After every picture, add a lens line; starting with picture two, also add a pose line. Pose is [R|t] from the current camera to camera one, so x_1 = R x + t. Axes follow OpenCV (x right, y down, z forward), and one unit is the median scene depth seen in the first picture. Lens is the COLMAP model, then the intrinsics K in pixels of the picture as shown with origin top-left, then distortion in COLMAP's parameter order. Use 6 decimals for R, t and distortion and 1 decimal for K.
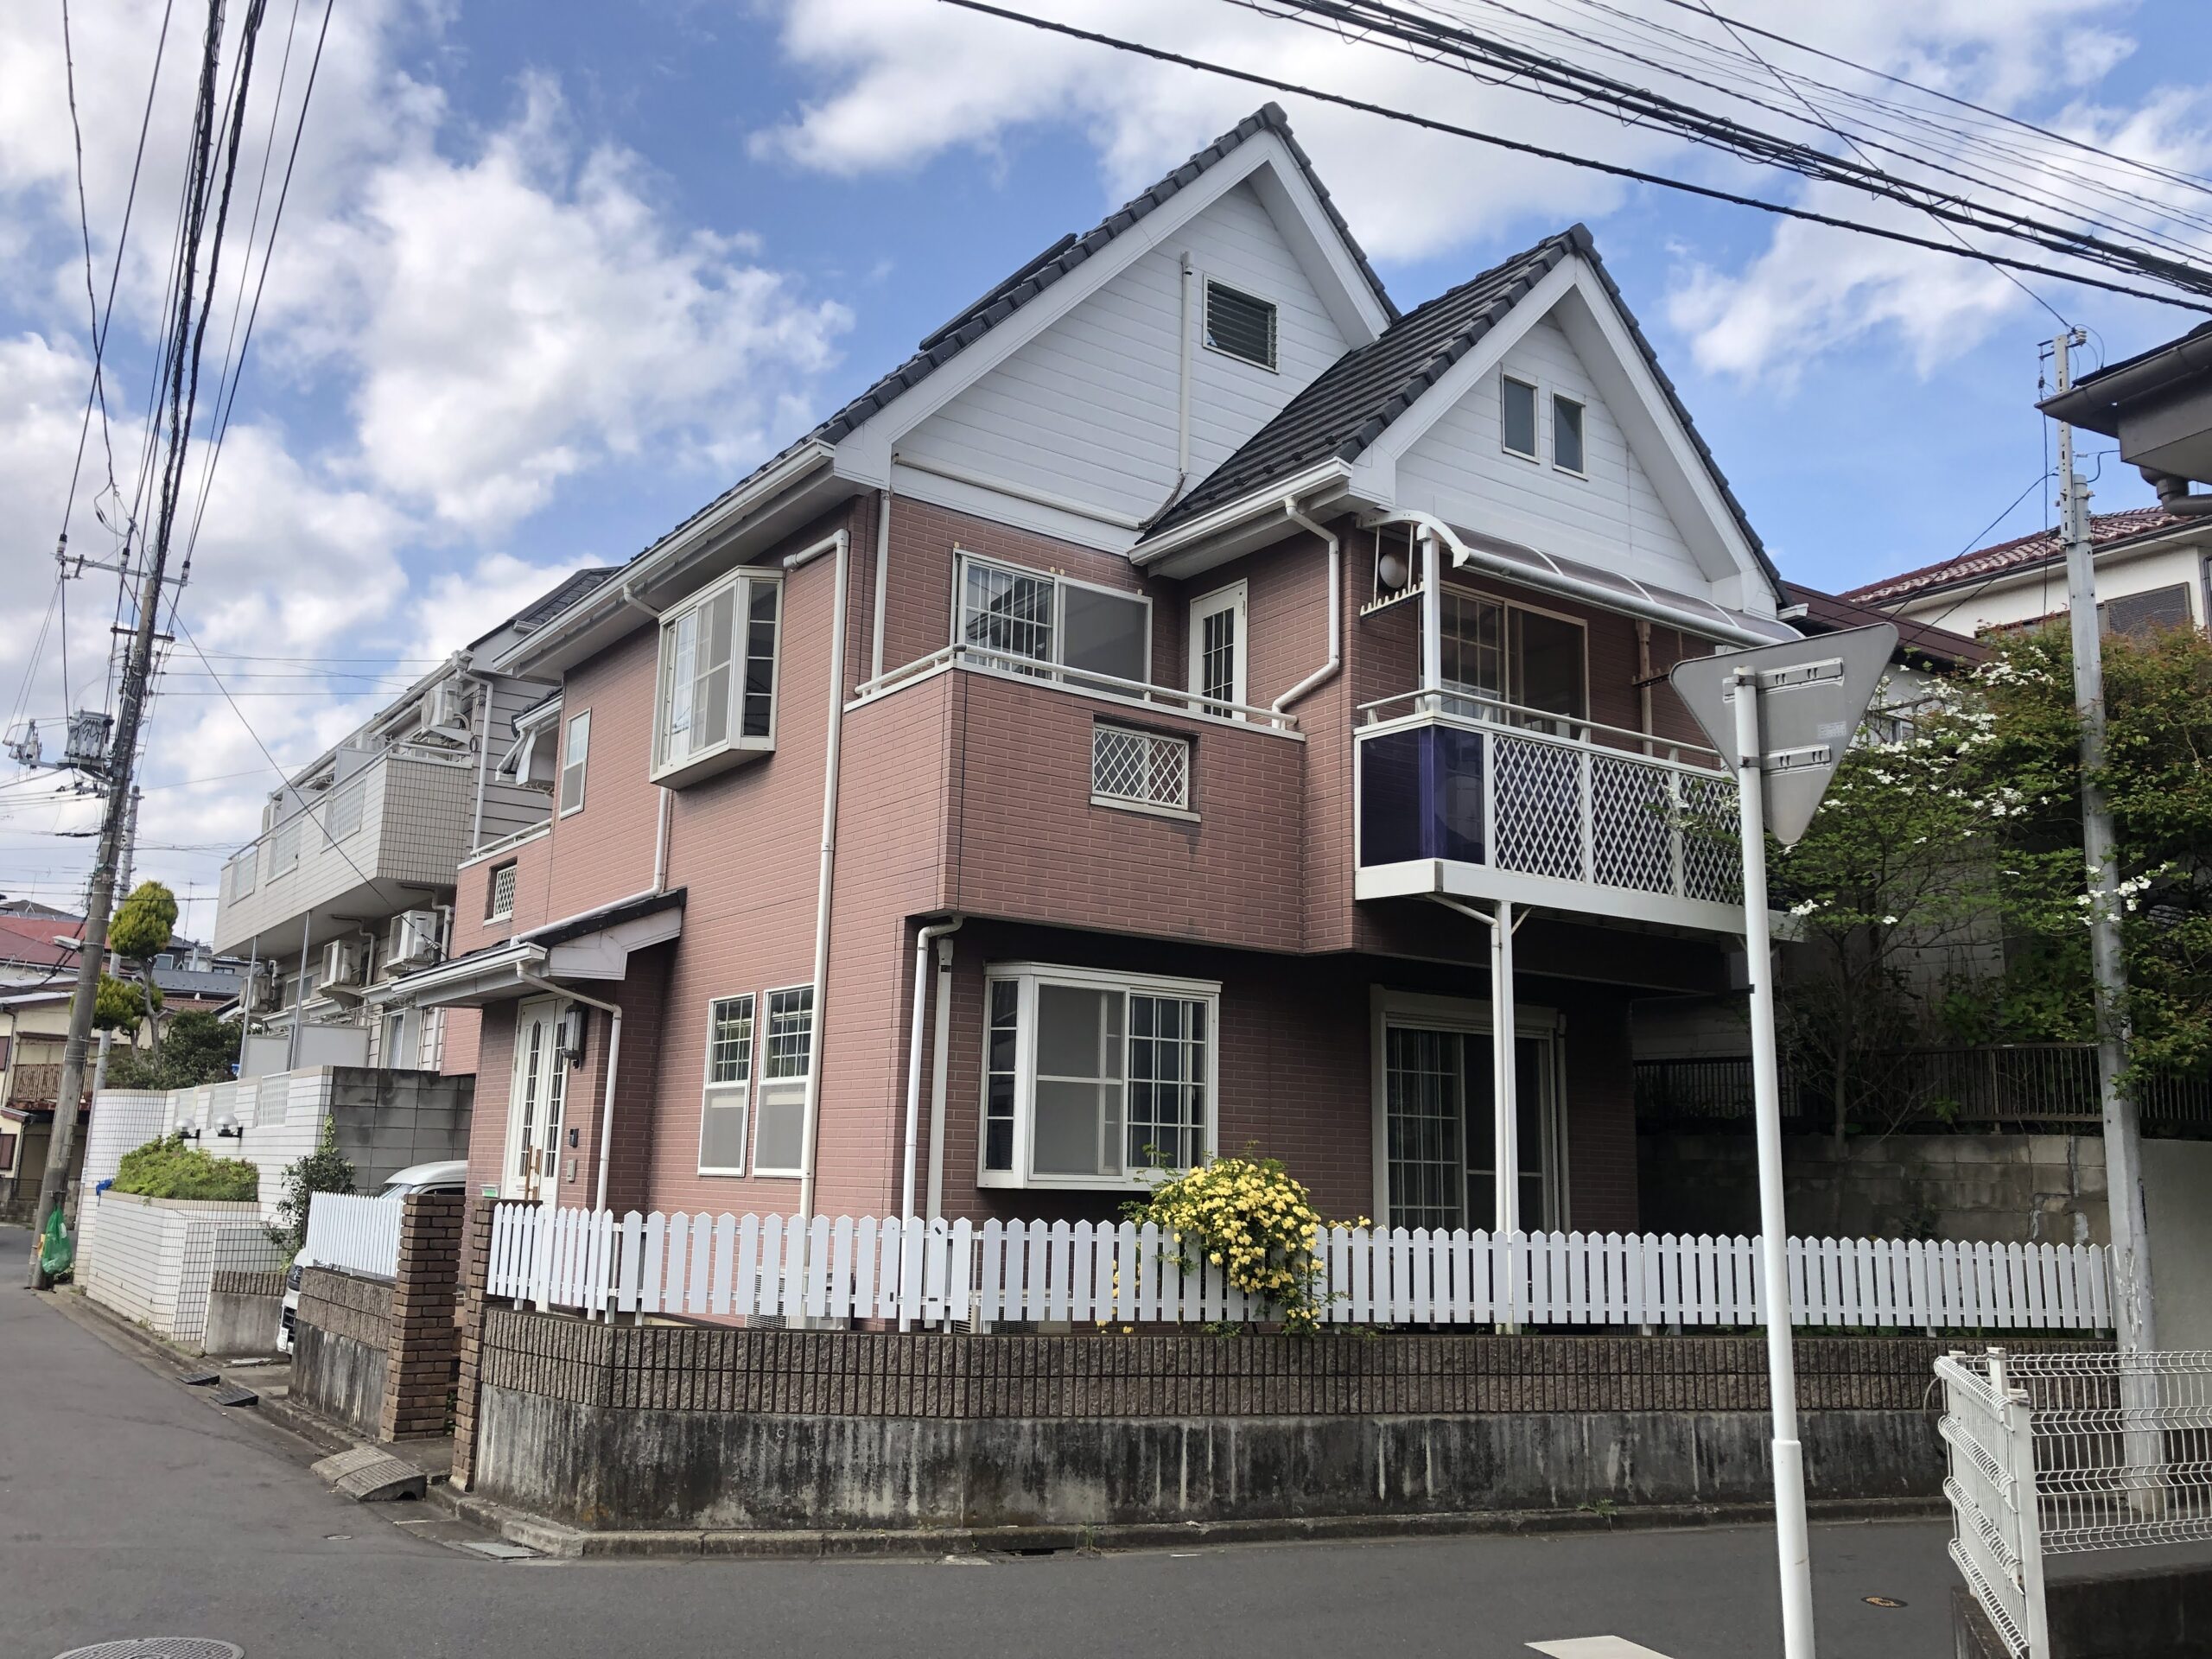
lens RADIAL K [[1842.5, 0, 1106.0], [0, 1842.5, 829.5], [0, 0, 1]] dist [0.001491, -0.000646]
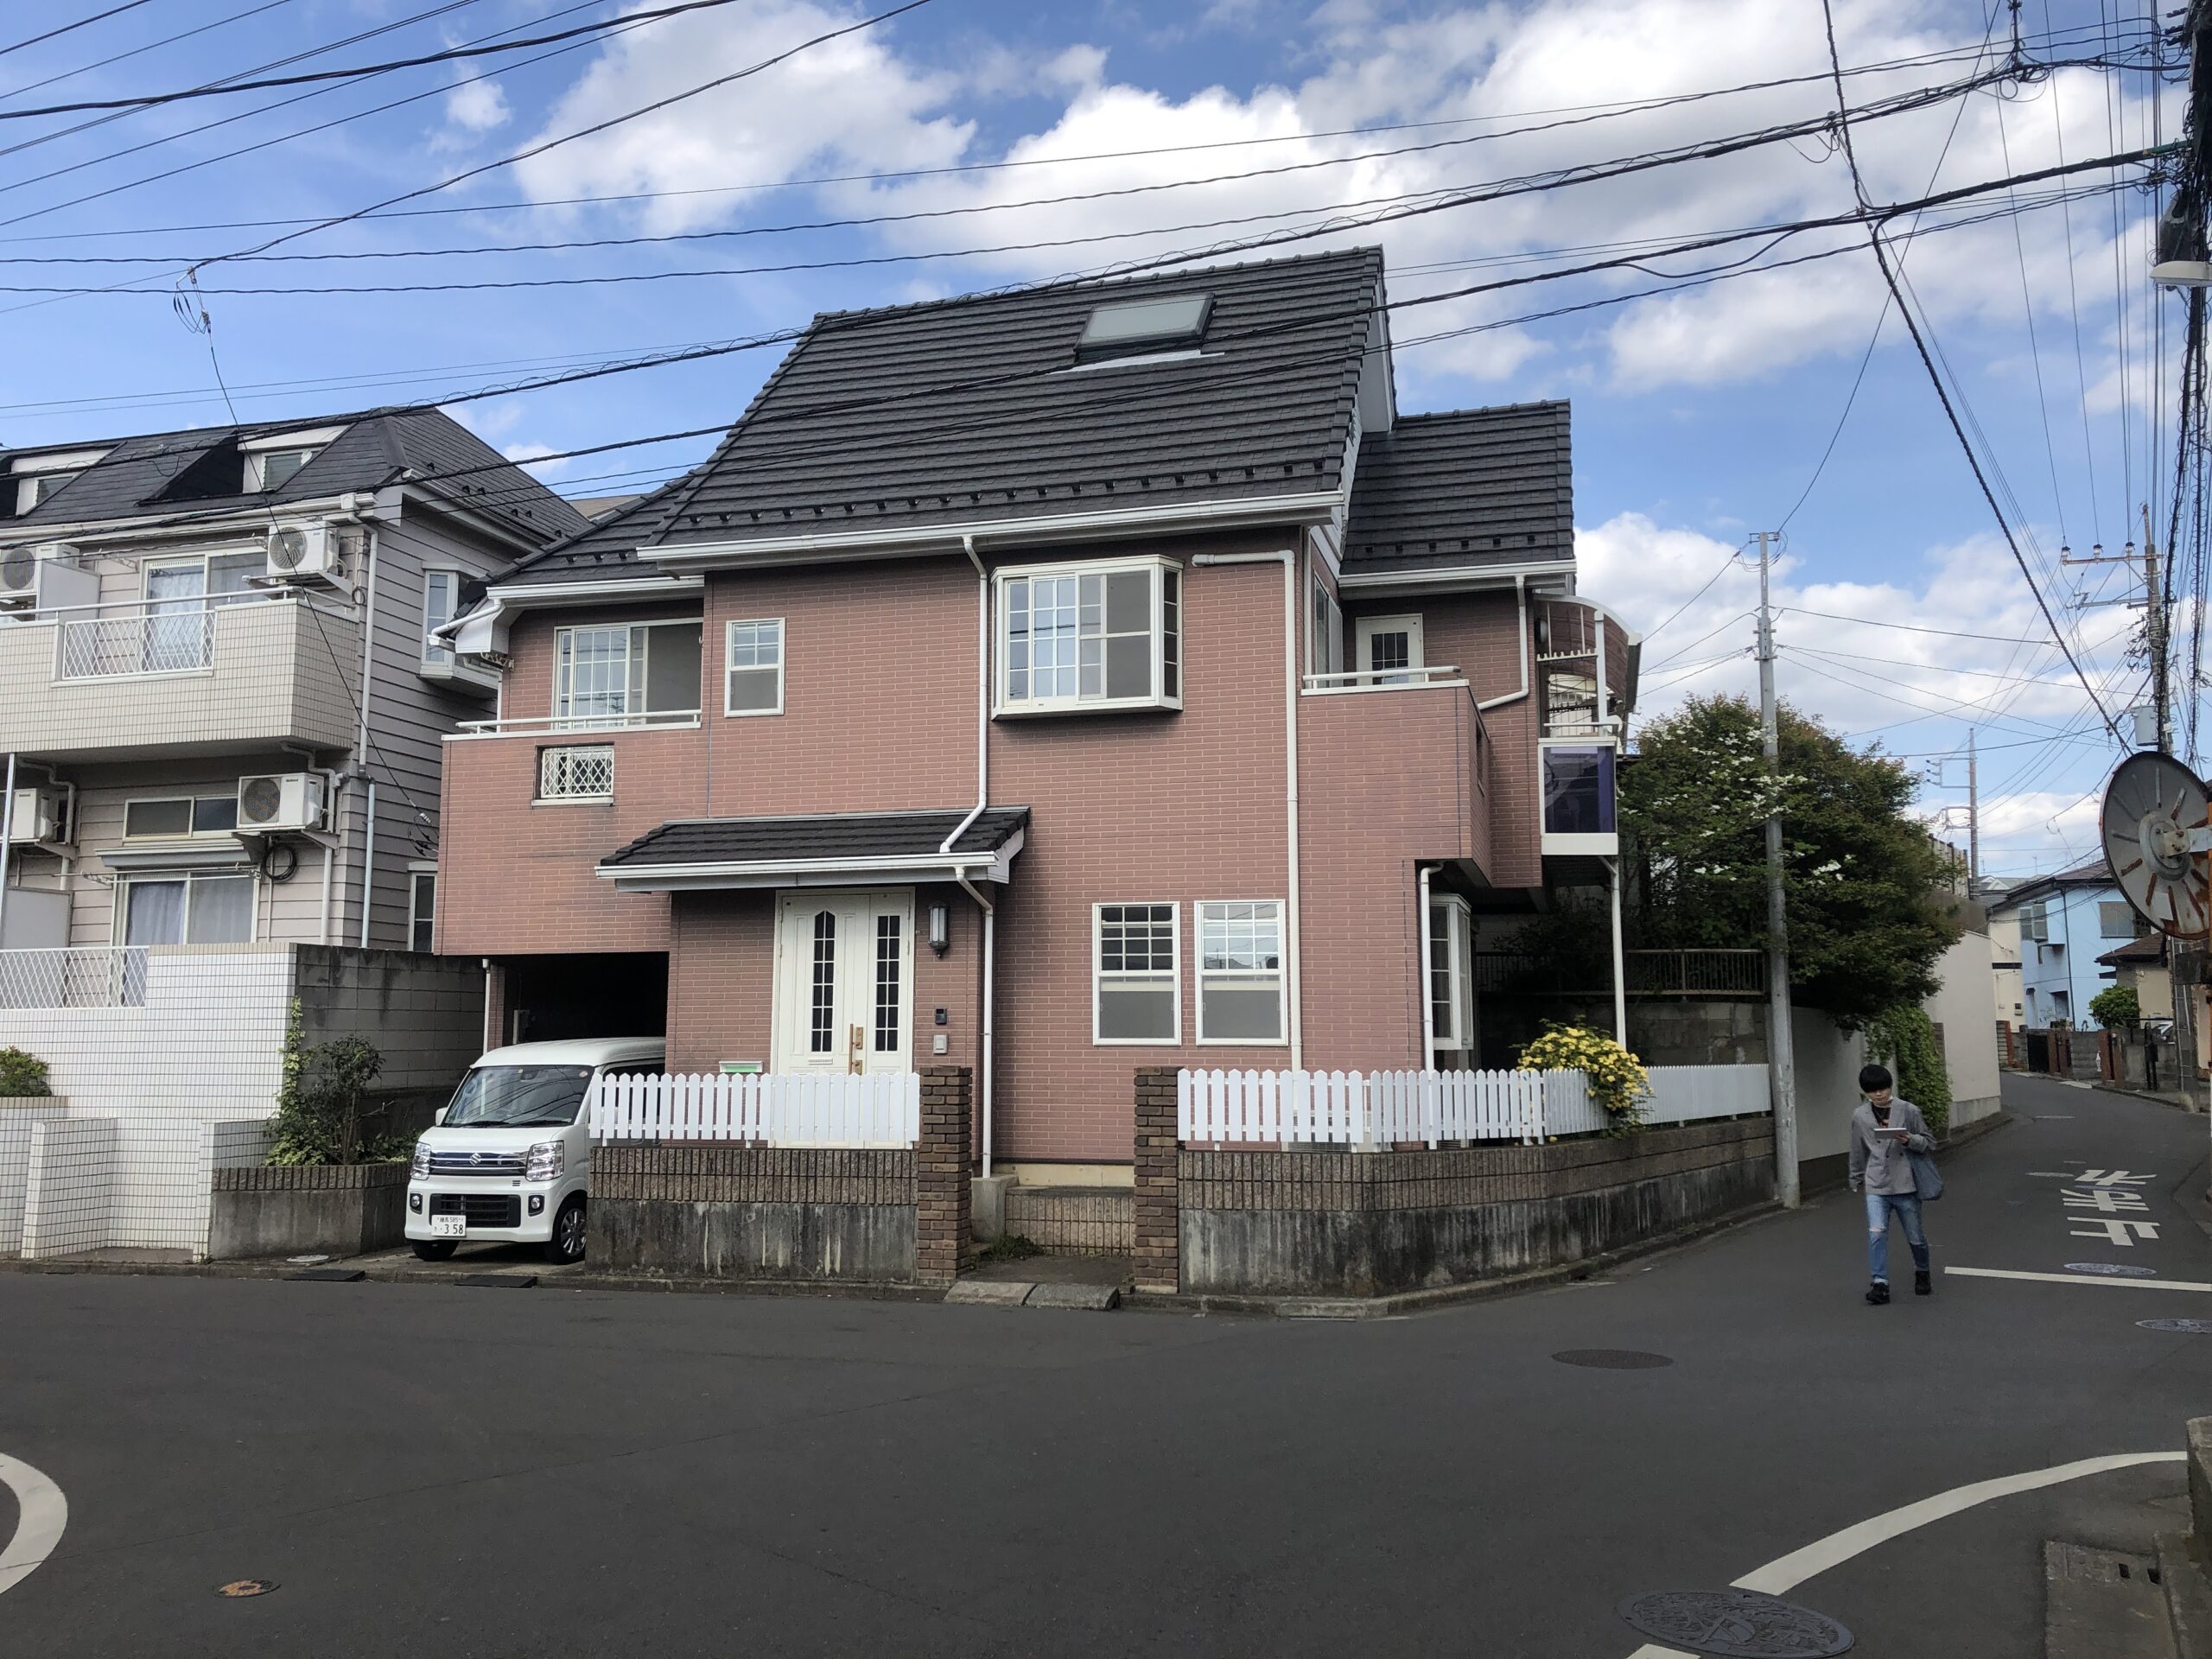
lens RADIAL K [[1802.5, 0, 1106.0], [0, 1802.5, 829.5], [0, 0, 1]] dist [0.060730, -0.001965]
pose [[0.774083, 0.049115, 0.631176, -1.038258], [-0.097884, 0.994282, 0.042677, -0.009574], [-0.625471, -0.094817, 0.774465, 0.074606]]
